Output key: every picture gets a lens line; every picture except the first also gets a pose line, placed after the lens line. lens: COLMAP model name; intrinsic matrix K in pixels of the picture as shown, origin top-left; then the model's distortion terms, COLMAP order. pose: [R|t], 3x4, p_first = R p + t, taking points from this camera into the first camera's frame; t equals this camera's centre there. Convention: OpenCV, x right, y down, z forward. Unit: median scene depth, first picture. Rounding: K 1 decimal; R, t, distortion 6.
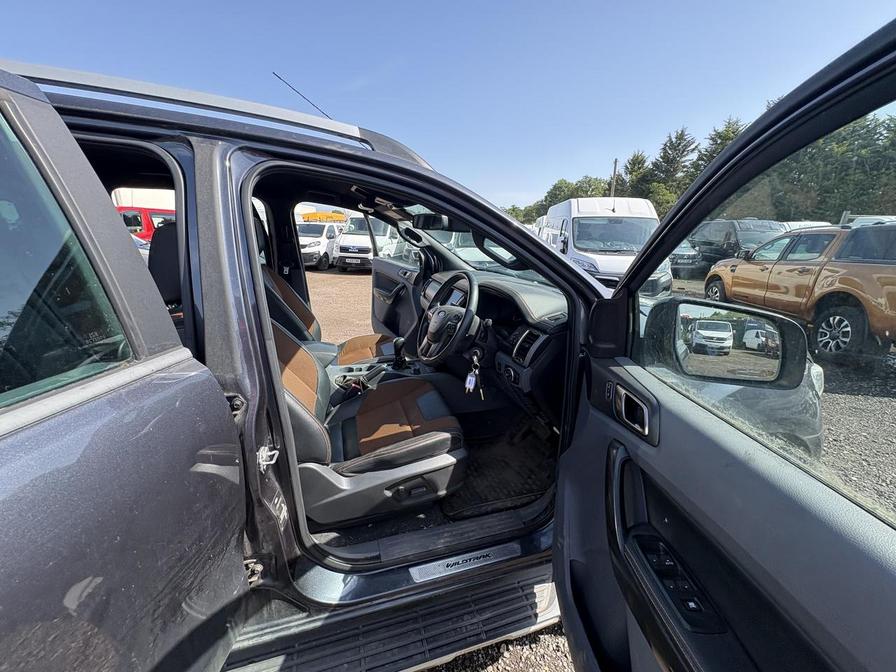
lens RADIAL K [[356.9, 0, 447.8], [0, 356.9, 337.0], [0, 0, 1]] dist [-0.000206, 0.000047]
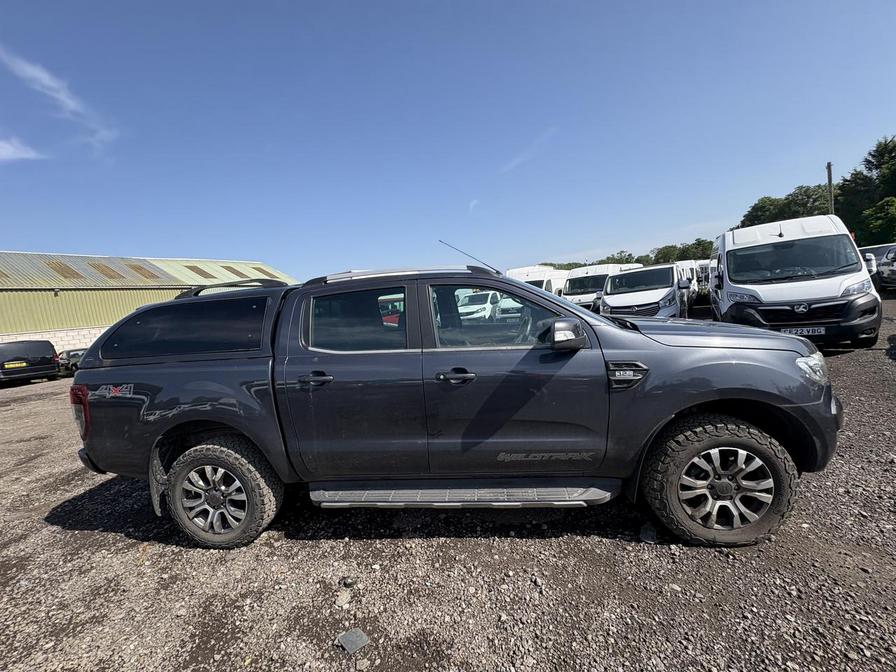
lens RADIAL K [[361.4, 0, 448.0], [0, 361.4, 336.0], [0, 0, 1]] dist [0.003355, 0.000641]
pose [[0.890719, -0.087012, -0.446149, 0.068846], [0.012146, 0.985713, -0.167995, 0.033627], [0.454392, 0.144217, 0.879050, -0.124355]]
